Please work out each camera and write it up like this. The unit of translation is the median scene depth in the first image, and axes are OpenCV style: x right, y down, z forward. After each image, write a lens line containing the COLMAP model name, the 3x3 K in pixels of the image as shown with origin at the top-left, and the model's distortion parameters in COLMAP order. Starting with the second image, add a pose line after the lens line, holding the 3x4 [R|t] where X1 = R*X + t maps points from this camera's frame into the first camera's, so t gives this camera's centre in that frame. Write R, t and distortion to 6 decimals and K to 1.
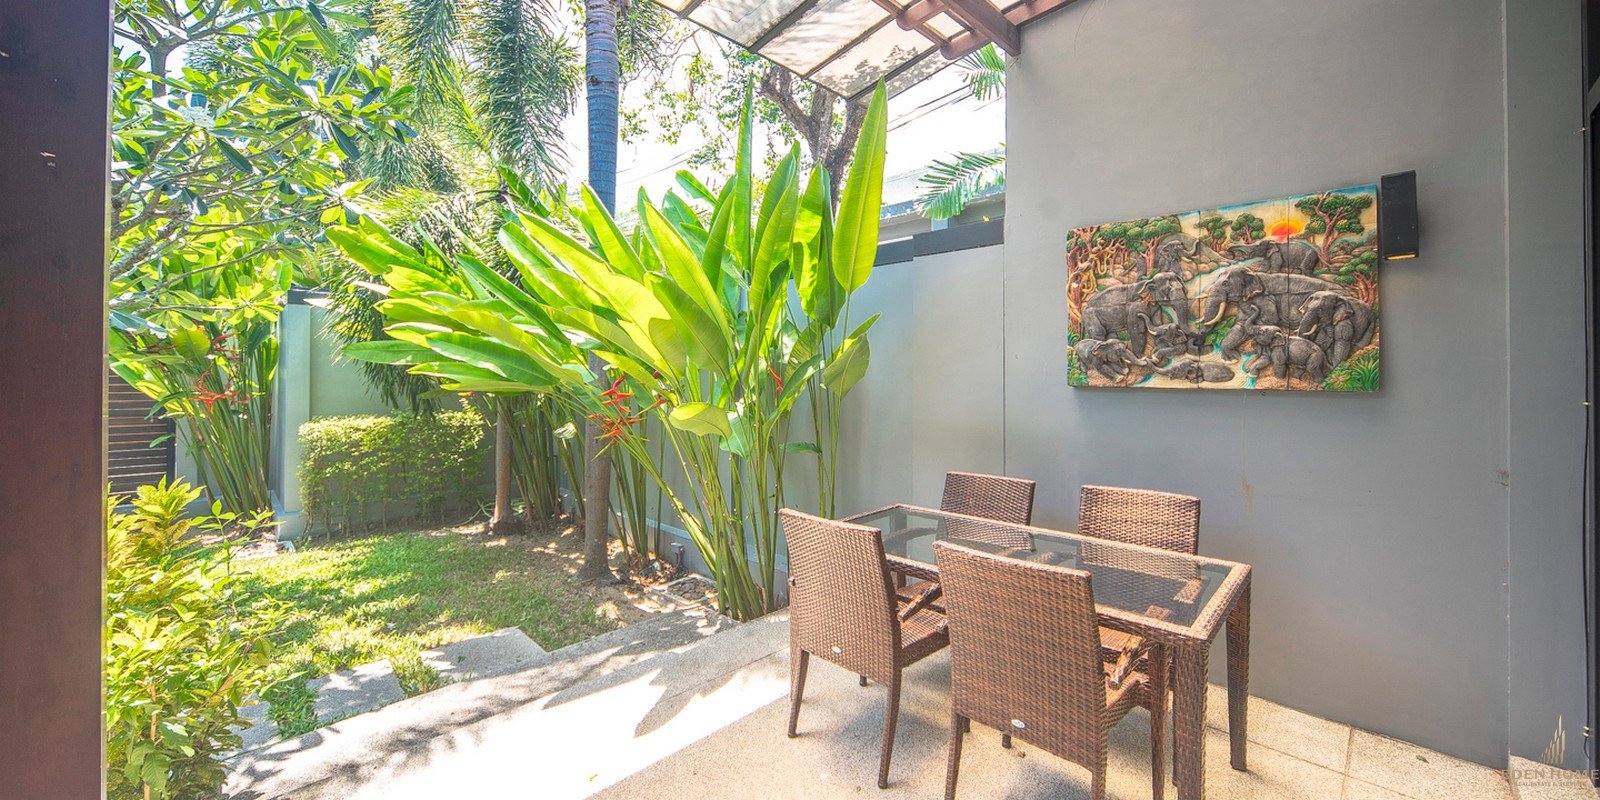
lens RADIAL K [[605.7, 0, 831.2], [0, 605.7, 362.7], [0, 0, 1]] dist [-0.003629, -0.000338]
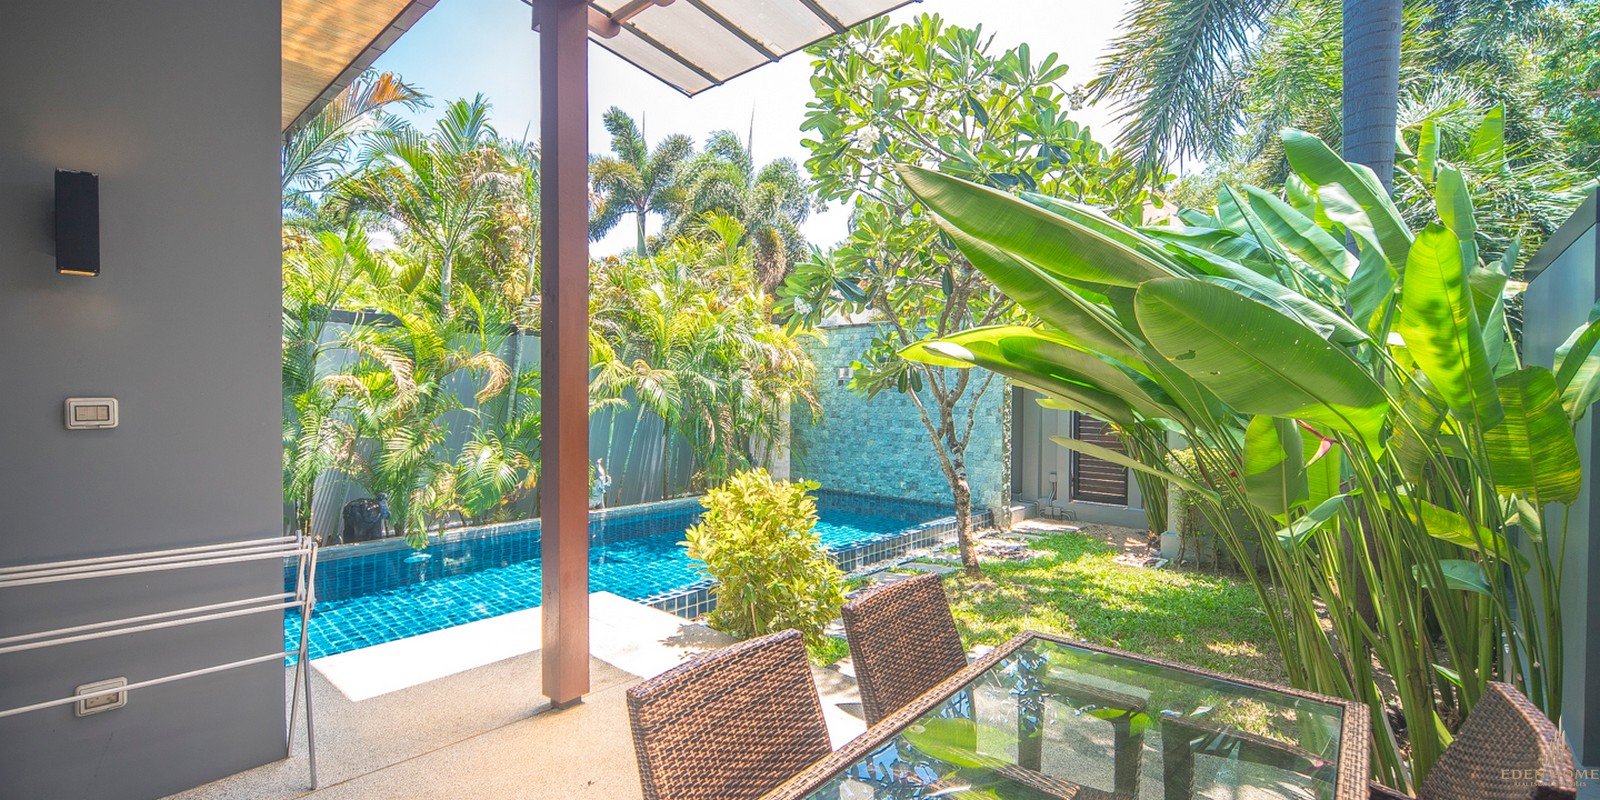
lens RADIAL K [[700.0, 0, 795.4], [0, 700.0, 398.0], [0, 0, 1]] dist [-0.002288, -0.000770]
pose [[0.064527, 0.004033, -0.997908, 0.615073], [0.003164, 0.999986, 0.004246, 0.010854], [0.997911, -0.003431, 0.064514, 0.592927]]
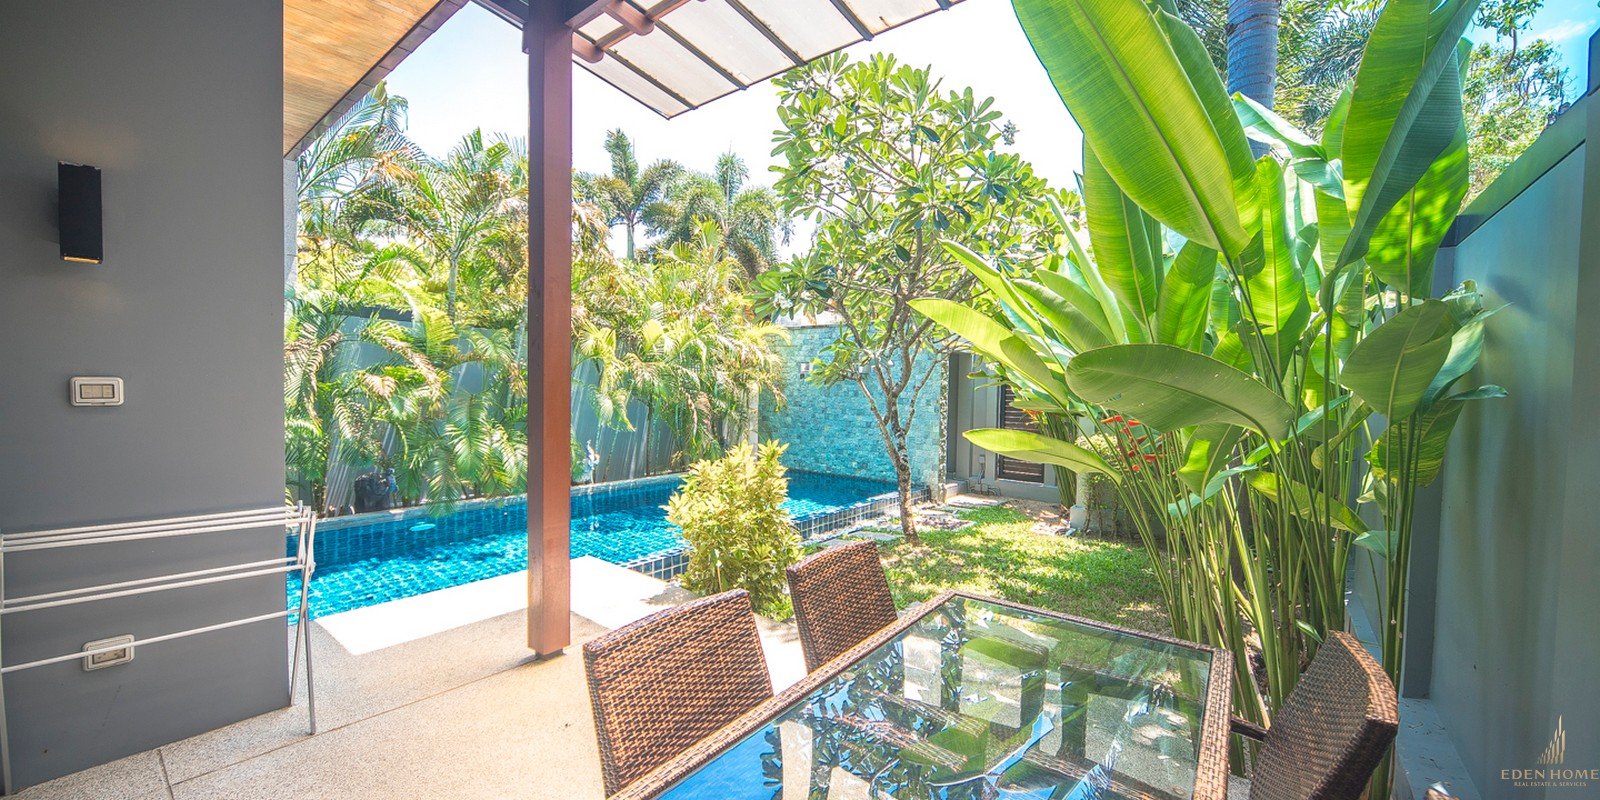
lens RADIAL K [[605.7, 0, 794.7], [0, 605.7, 399.0], [0, 0, 1]] dist [-0.003629, -0.000338]
pose [[0.111771, 0.020656, -0.993519, 0.601493], [-0.009220, 0.999762, 0.019749, 0.015601], [0.993691, 0.006952, 0.111935, 0.611817]]
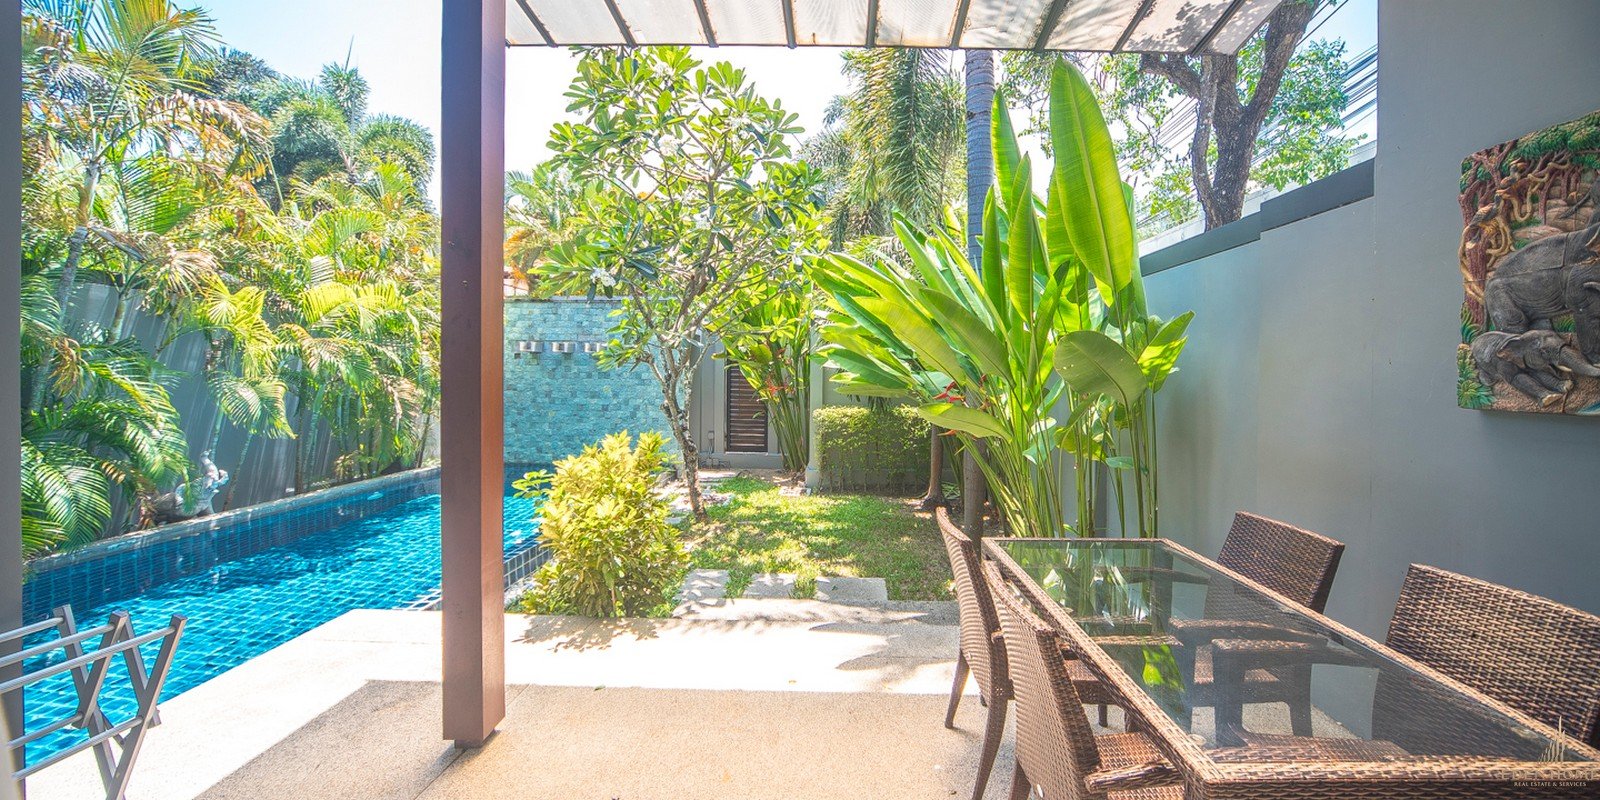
lens RADIAL K [[586.1, 0, 838.0], [0, 586.1, 375.6], [0, 0, 1]] dist [-0.003858, -0.000039]
pose [[0.694104, 0.013672, -0.719745, 0.387088], [-0.005115, 0.999888, 0.014061, -0.000133], [0.719856, -0.006078, 0.694097, 0.124675]]
